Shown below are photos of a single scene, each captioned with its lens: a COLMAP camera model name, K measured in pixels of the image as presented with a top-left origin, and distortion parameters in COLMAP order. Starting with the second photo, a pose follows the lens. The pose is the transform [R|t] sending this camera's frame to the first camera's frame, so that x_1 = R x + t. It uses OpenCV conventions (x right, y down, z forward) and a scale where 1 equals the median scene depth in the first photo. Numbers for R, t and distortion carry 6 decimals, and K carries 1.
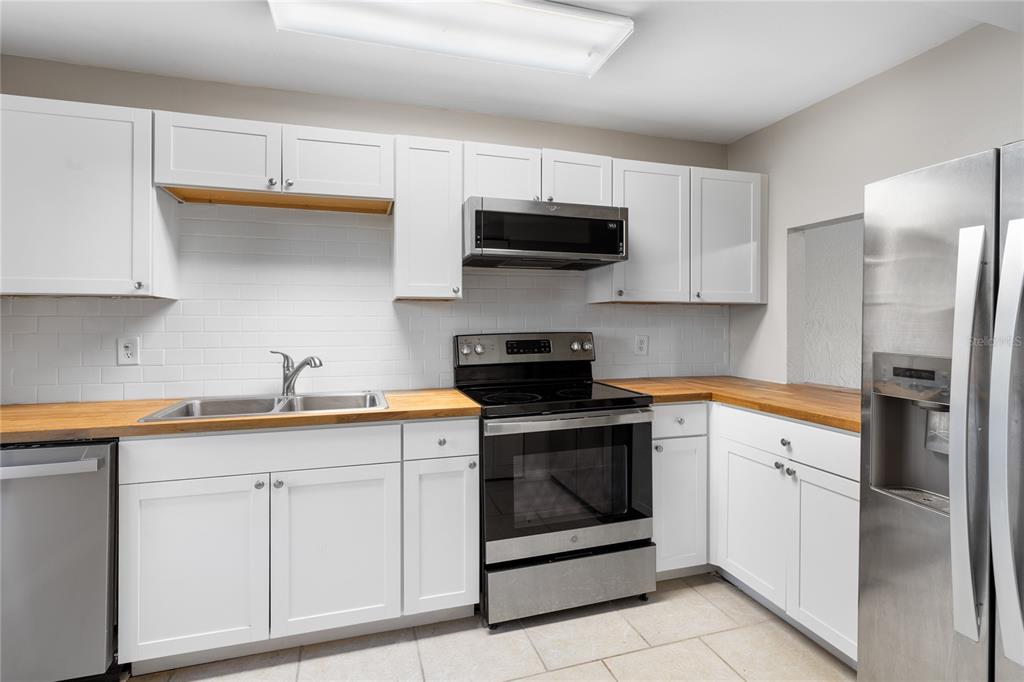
lens RADIAL K [[465.9, 0, 500.3], [0, 465.9, 323.5], [0, 0, 1]] dist [-0.002275, 0.000837]
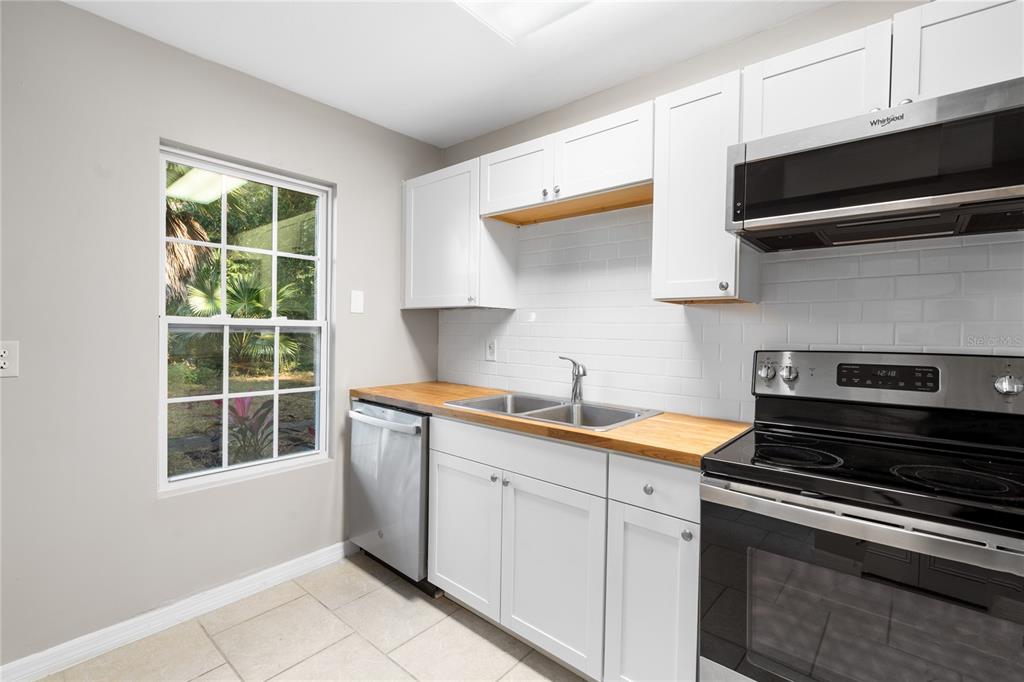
lens RADIAL K [[465.9, 0, 514.7], [0, 465.9, 339.3], [0, 0, 1]] dist [-0.002275, 0.000837]
pose [[0.563715, 0.028406, -0.825481, 0.326990], [-0.017826, 0.999594, 0.022224, -0.000536], [0.825777, 0.002187, 0.563993, 0.354961]]
